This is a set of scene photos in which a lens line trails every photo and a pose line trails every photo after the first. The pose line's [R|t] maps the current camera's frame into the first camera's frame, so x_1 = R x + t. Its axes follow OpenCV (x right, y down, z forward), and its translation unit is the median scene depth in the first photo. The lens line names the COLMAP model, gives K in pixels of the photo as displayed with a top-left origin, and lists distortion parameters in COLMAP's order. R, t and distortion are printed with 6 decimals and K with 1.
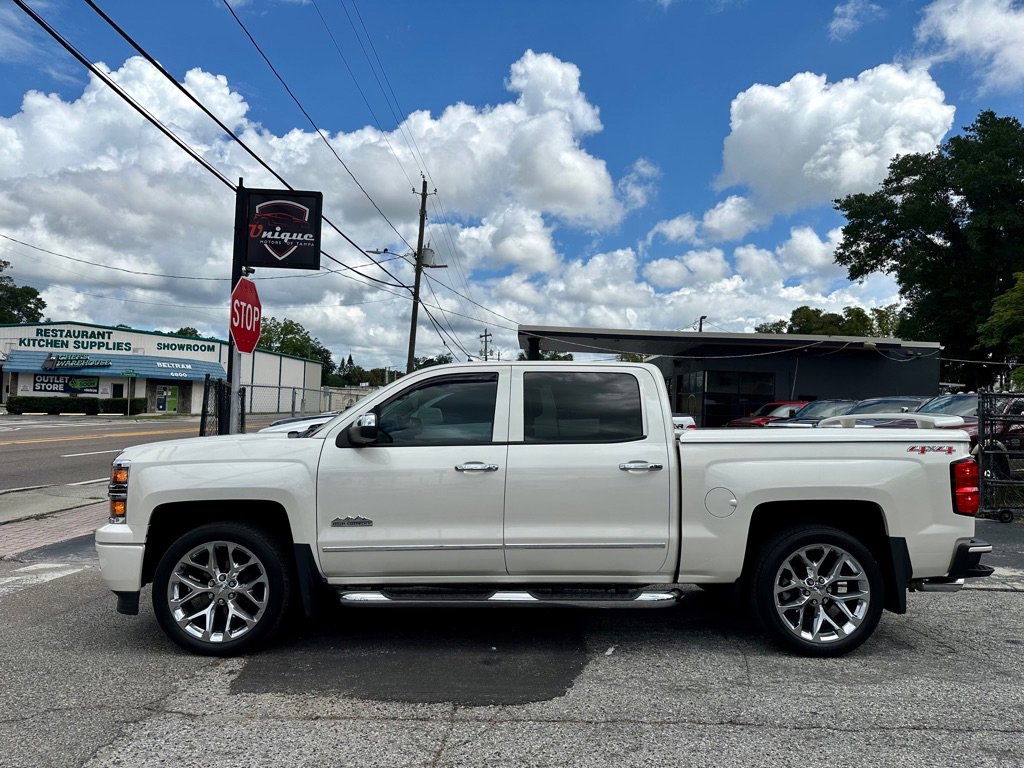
lens RADIAL K [[724.5, 0, 511.9], [0, 724.5, 401.1], [0, 0, 1]] dist [-0.011951, -0.006472]
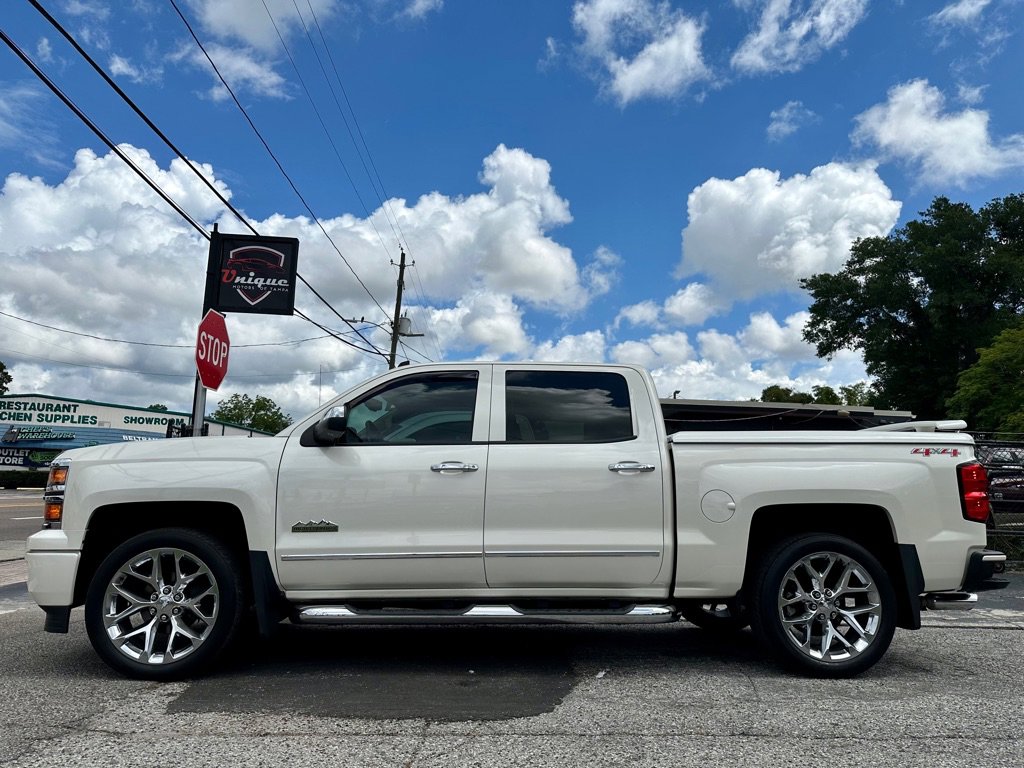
lens RADIAL K [[724.5, 0, 511.9], [0, 724.5, 401.1], [0, 0, 1]] dist [-0.011951, -0.006472]
pose [[0.999343, 0.006716, 0.035620, -0.008288], [-0.002548, 0.993269, -0.115803, 0.106795], [-0.036158, 0.115637, 0.992633, 0.069023]]
